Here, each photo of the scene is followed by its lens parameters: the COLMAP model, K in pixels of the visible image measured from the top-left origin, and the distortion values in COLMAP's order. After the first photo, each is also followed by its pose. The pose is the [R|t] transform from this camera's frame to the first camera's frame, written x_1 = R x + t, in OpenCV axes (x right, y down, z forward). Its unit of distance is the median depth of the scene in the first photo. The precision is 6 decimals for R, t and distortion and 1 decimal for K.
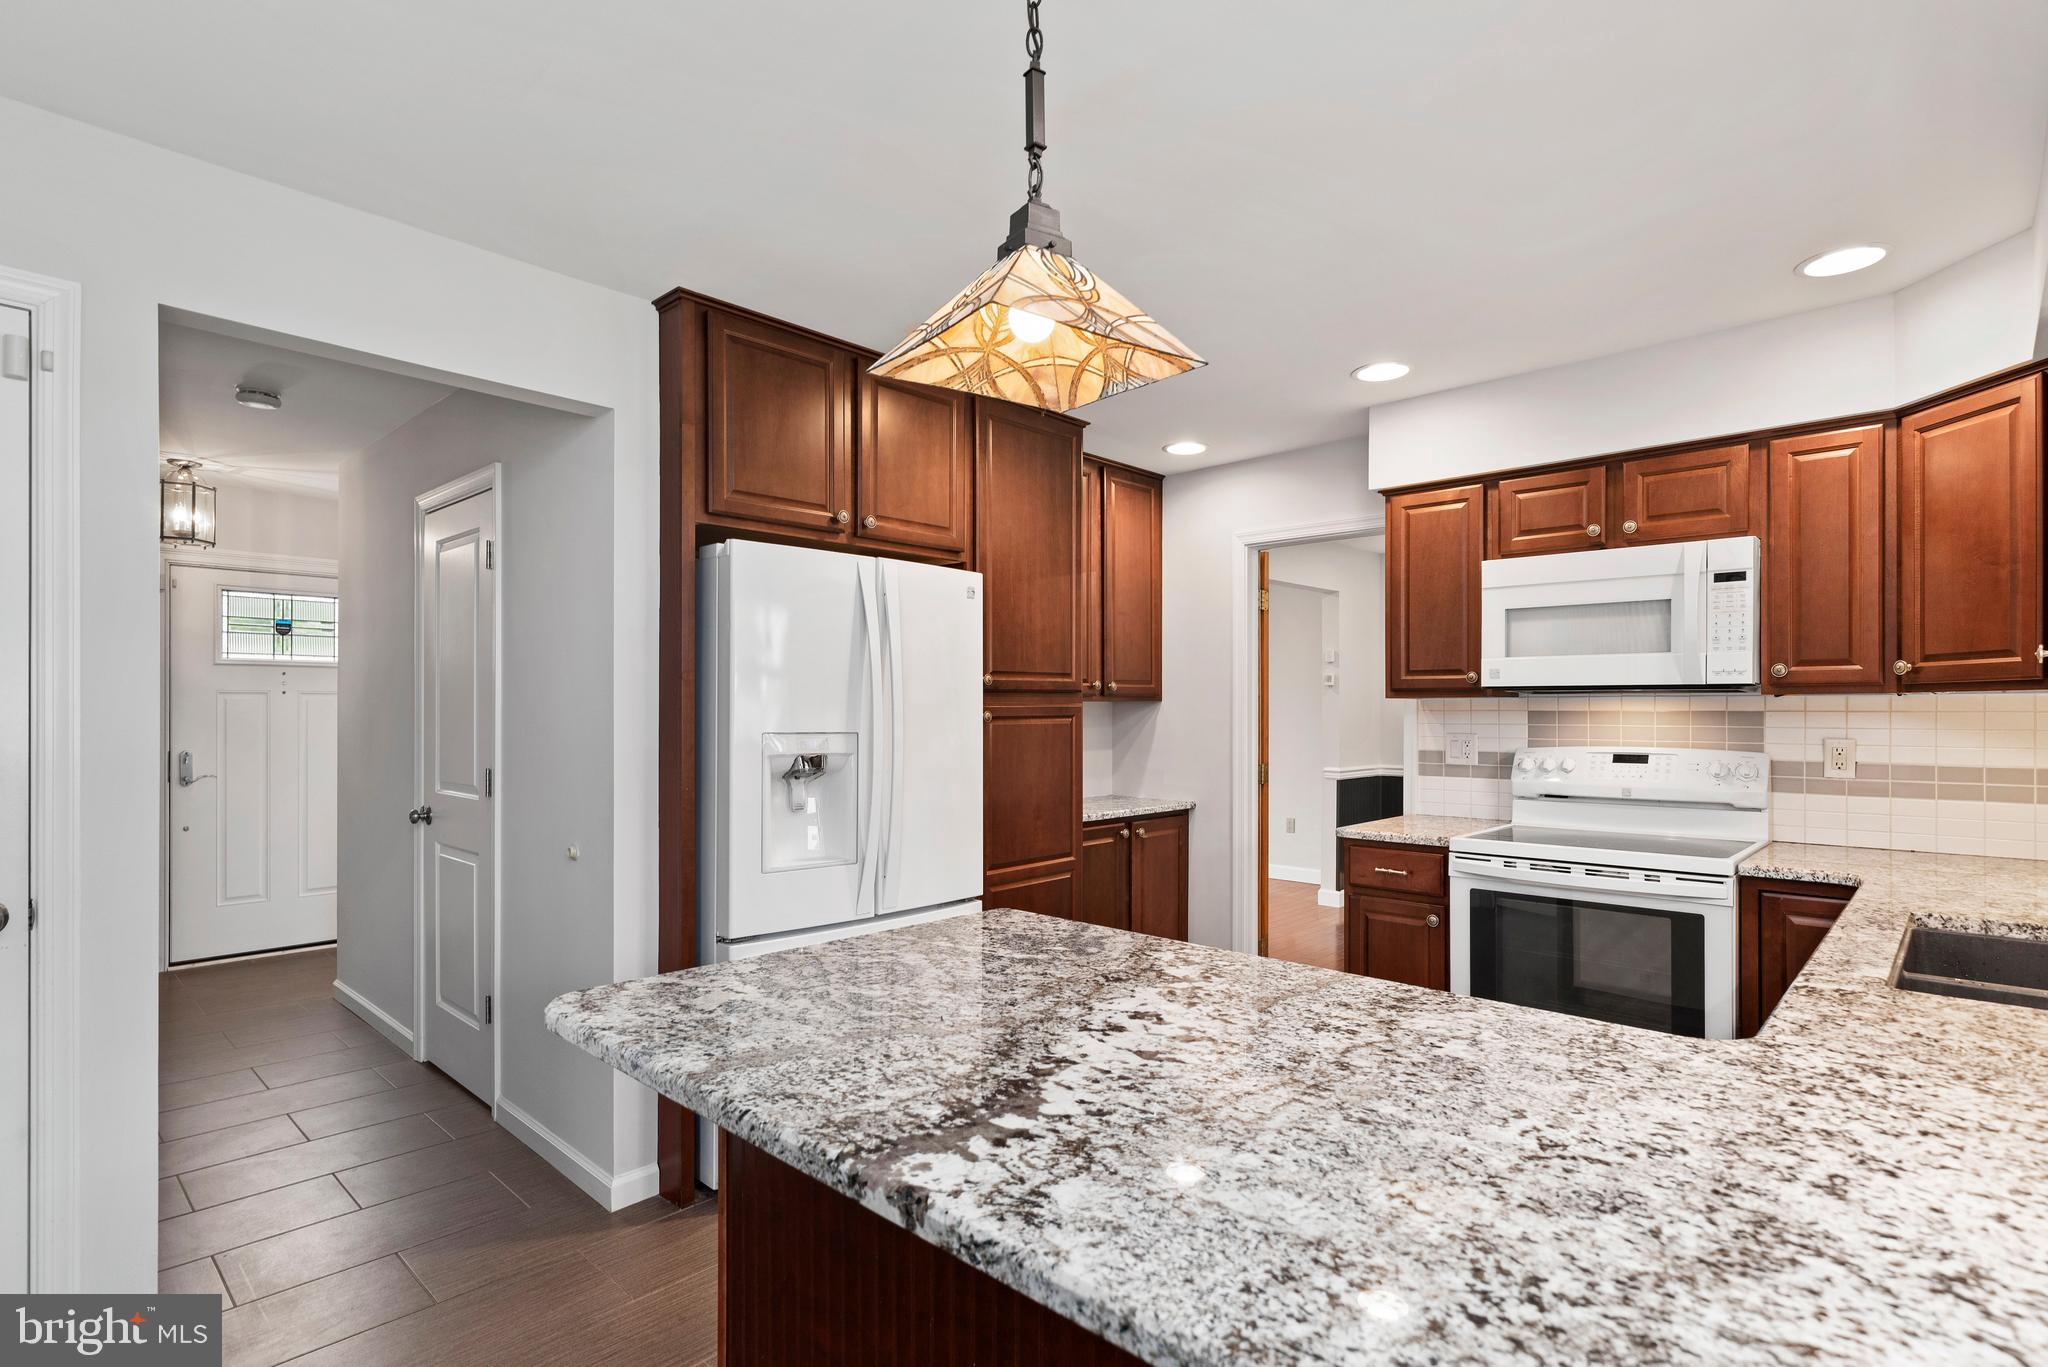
lens RADIAL K [[1005.0, 0, 1031.9], [0, 1005.0, 706.0], [0, 0, 1]] dist [0.000740, -0.000968]
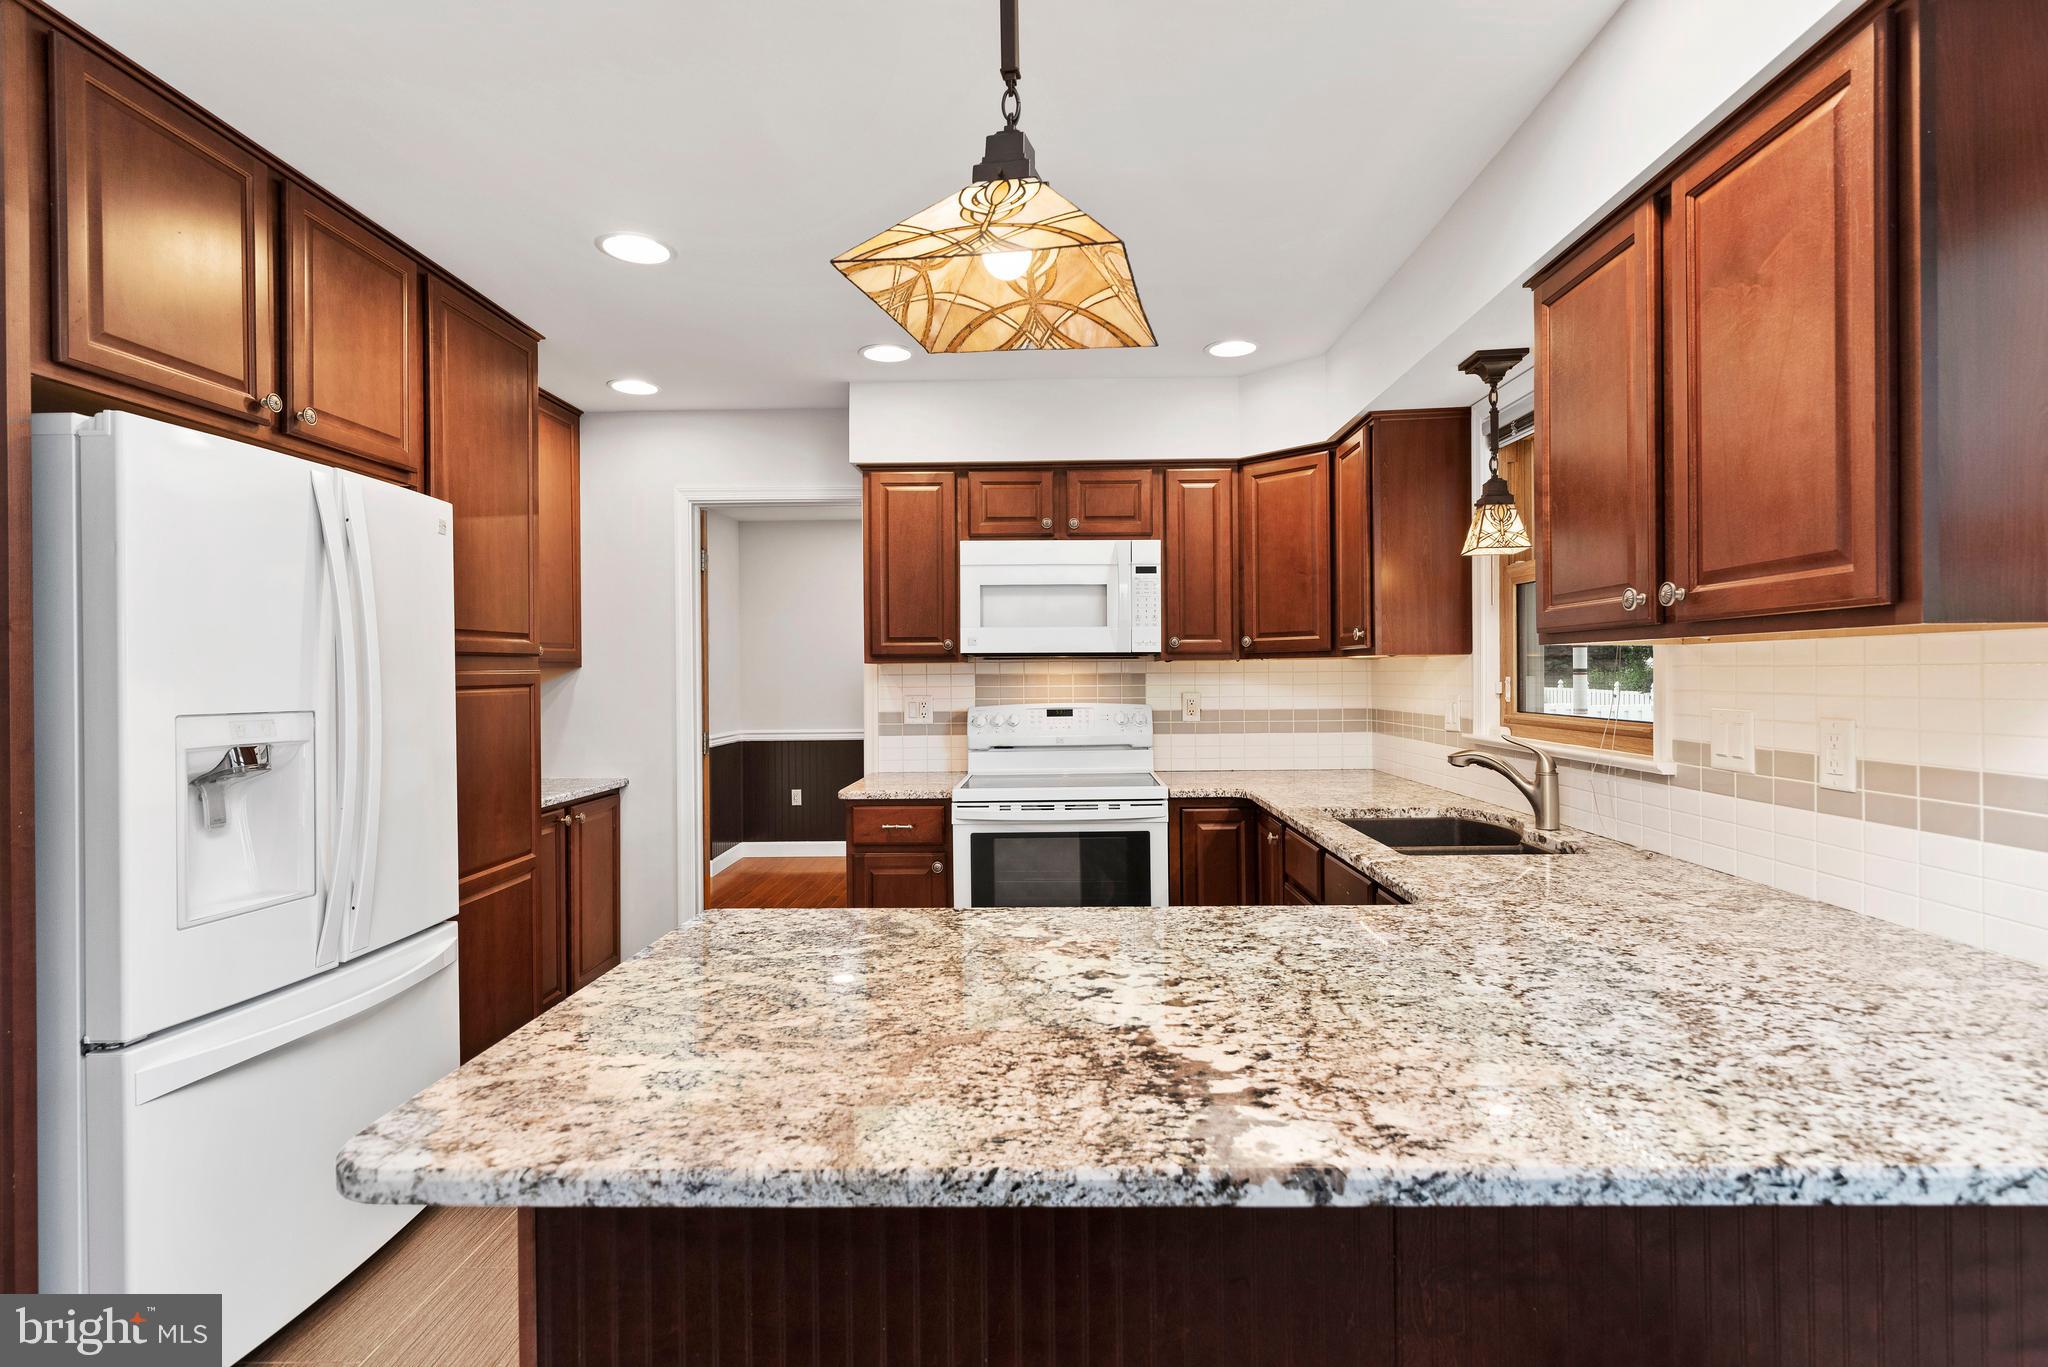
lens RADIAL K [[1005.0, 0, 1036.2], [0, 1005.0, 669.1], [0, 0, 1]] dist [0.000740, -0.000968]
pose [[0.738804, -0.003432, 0.673911, -0.311508], [0.005799, 0.999982, -0.001265, 0.001030], [-0.673895, 0.004842, 0.738811, 0.148195]]
